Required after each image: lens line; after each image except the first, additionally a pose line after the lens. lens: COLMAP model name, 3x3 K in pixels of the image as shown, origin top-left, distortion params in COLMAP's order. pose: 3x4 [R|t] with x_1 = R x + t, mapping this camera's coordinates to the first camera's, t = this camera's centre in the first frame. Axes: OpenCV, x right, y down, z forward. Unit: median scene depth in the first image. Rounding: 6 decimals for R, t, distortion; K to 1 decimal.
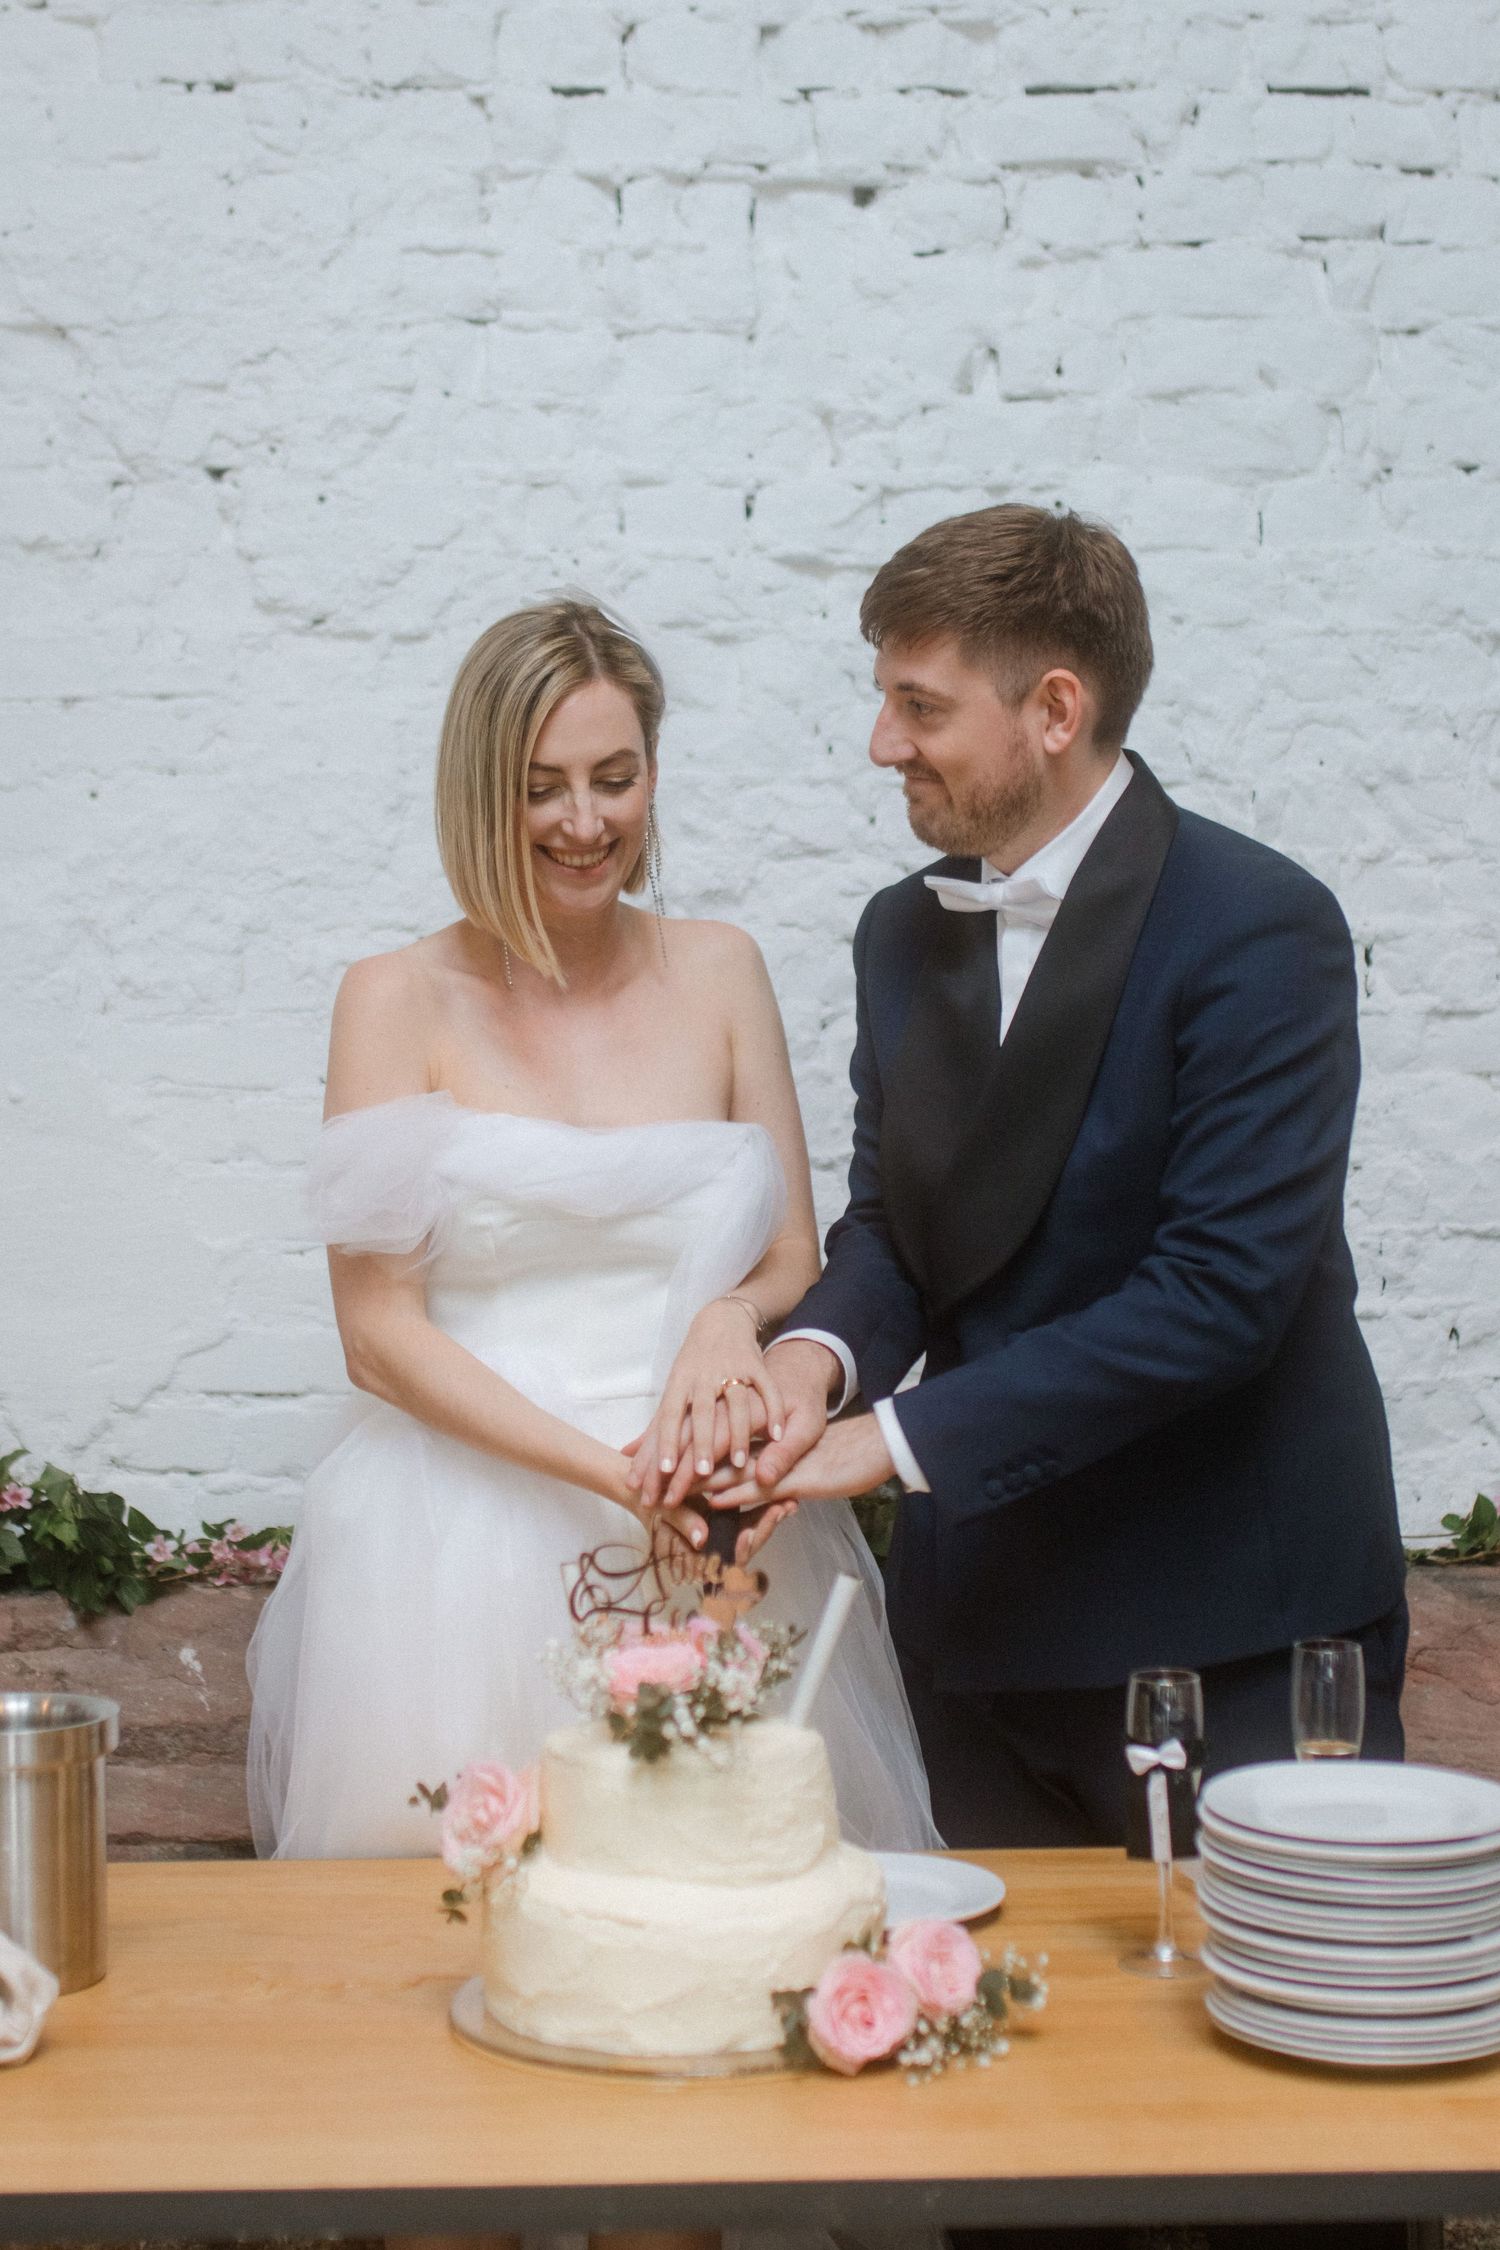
lens RADIAL K [[3540.4, 0, 798.1], [0, 3540.4, 1098.8], [0, 0, 1]] dist [0.021266, -0.051485]
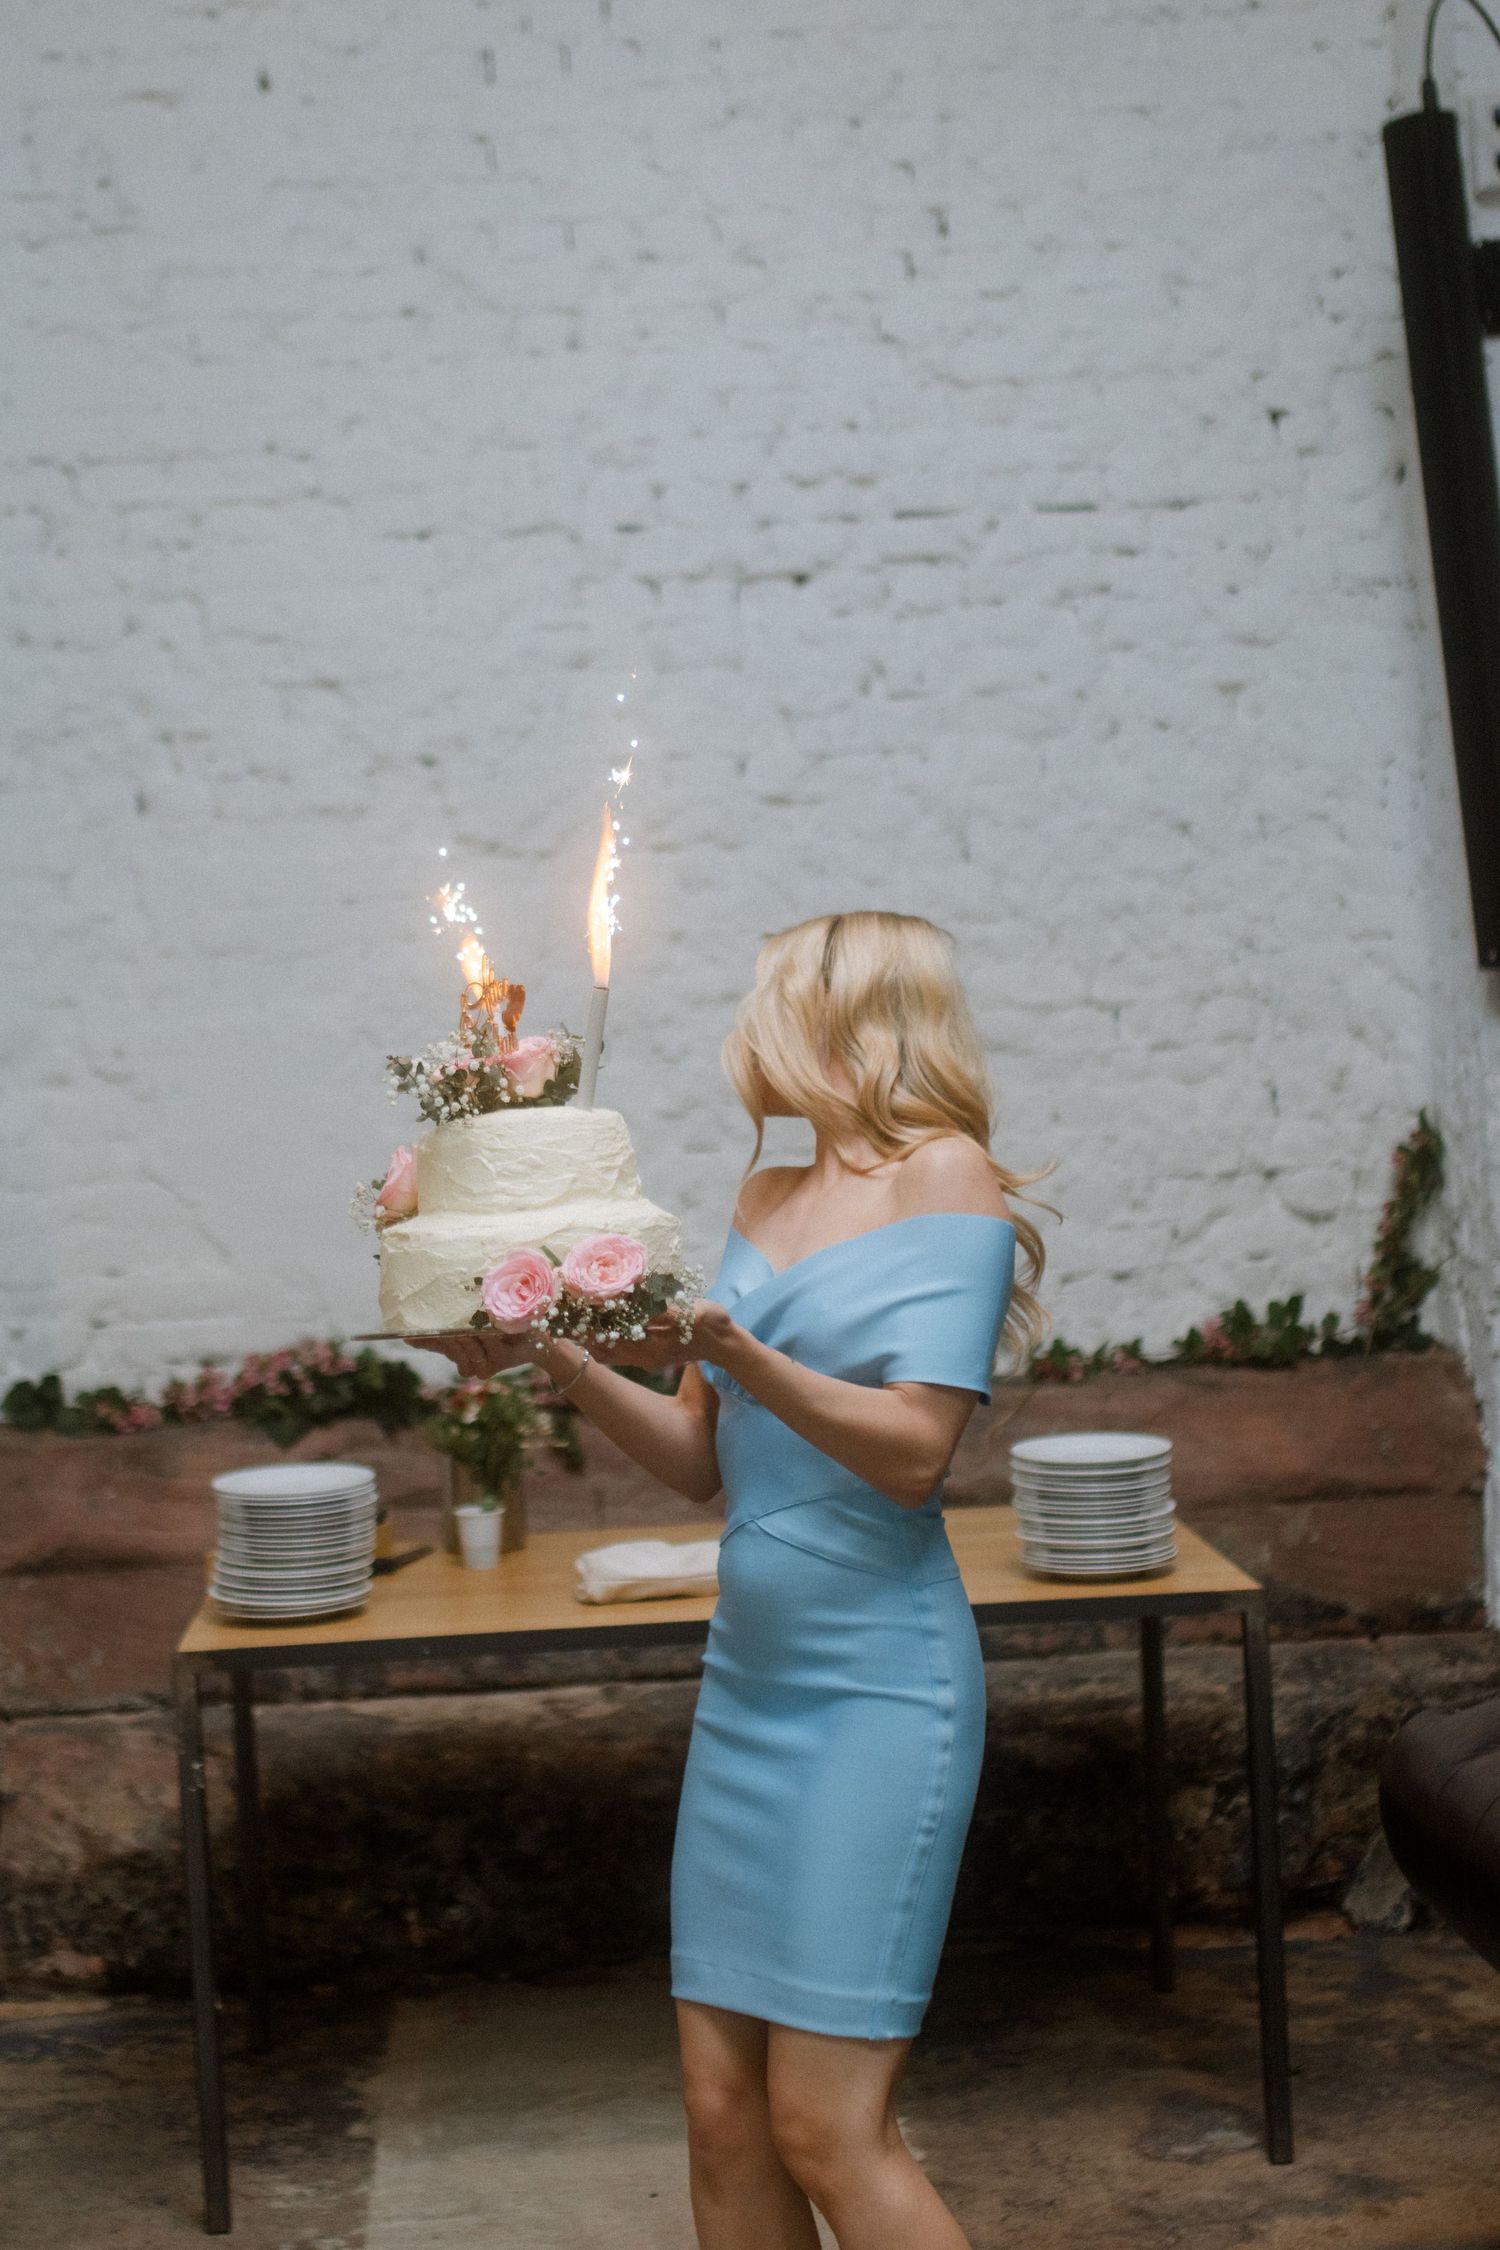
lens RADIAL K [[3495.2, 0, 754.0], [0, 3495.2, 1141.5], [0, 0, 1]] dist [0.006285, 0.015433]
pose [[0.998888, -0.044246, 0.016297, -0.043479], [0.043973, 0.998892, 0.016740, -0.015461], [-0.017019, -0.016005, 0.999727, -0.684675]]
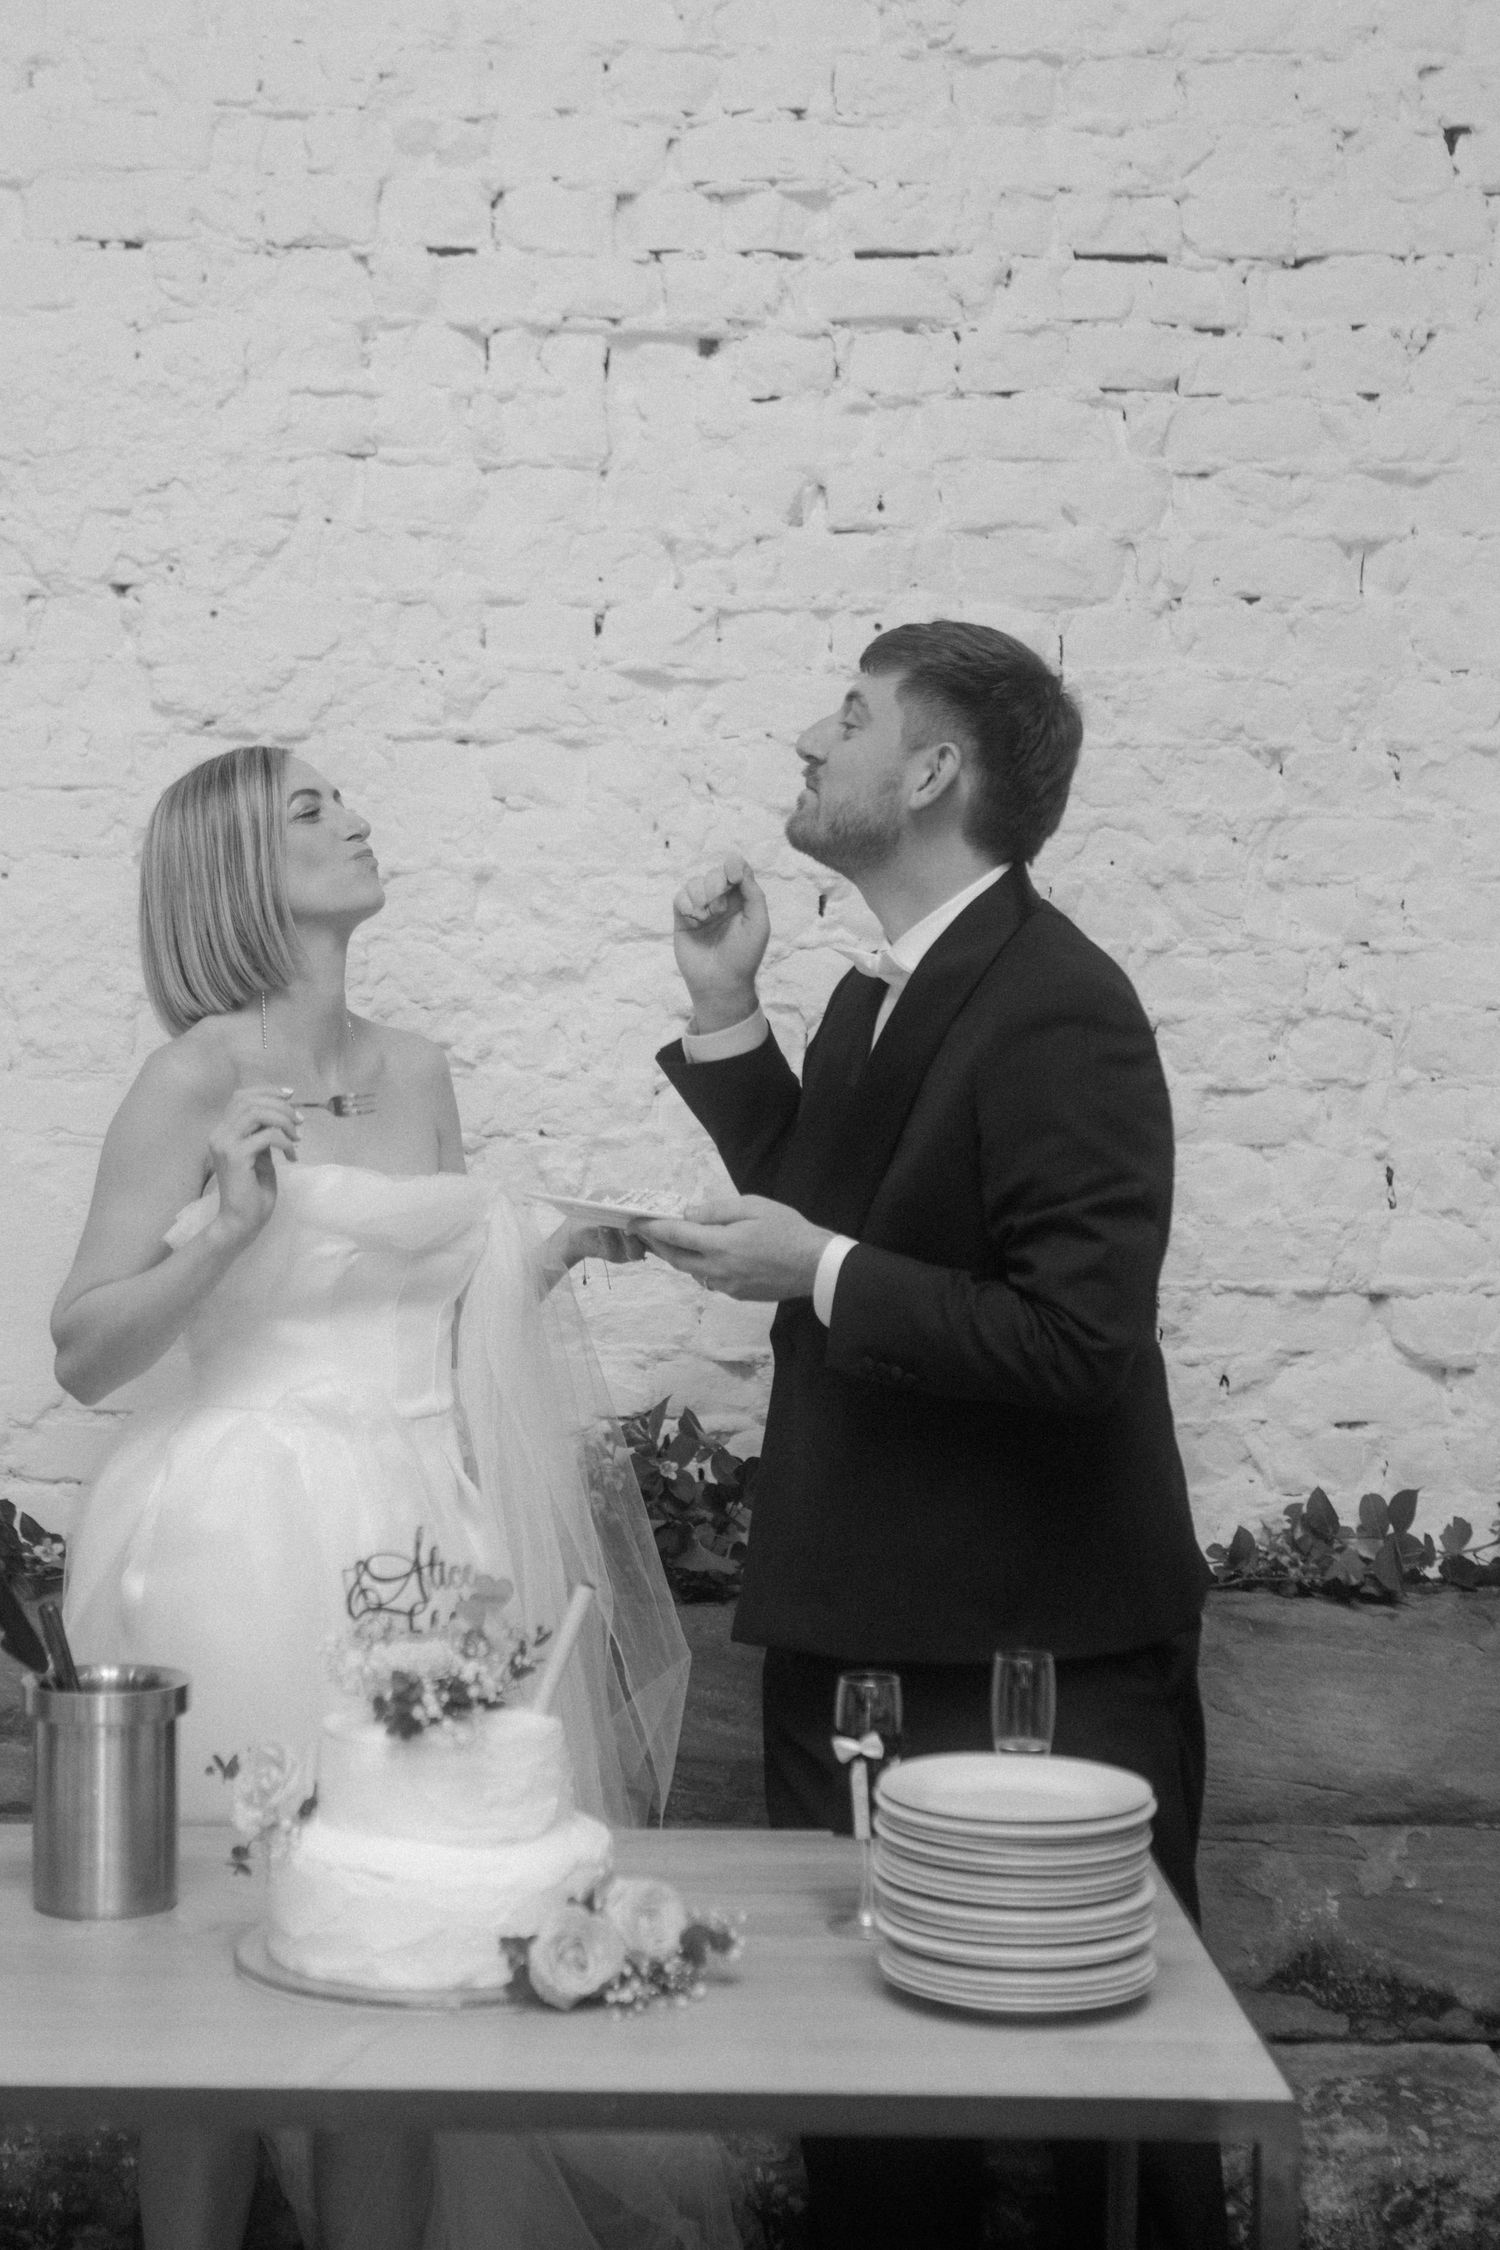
lens RADIAL K [[3565.1, 0, 757.0], [0, 3565.1, 1086.8], [0, 0, 1]] dist [-0.008626, 0.069241]
pose [[0.999612, 0.017428, -0.021726, 0.062693], [-0.017652, 0.999793, -0.010158, -0.011917], [0.021544, 0.010537, 0.999712, -0.114365]]
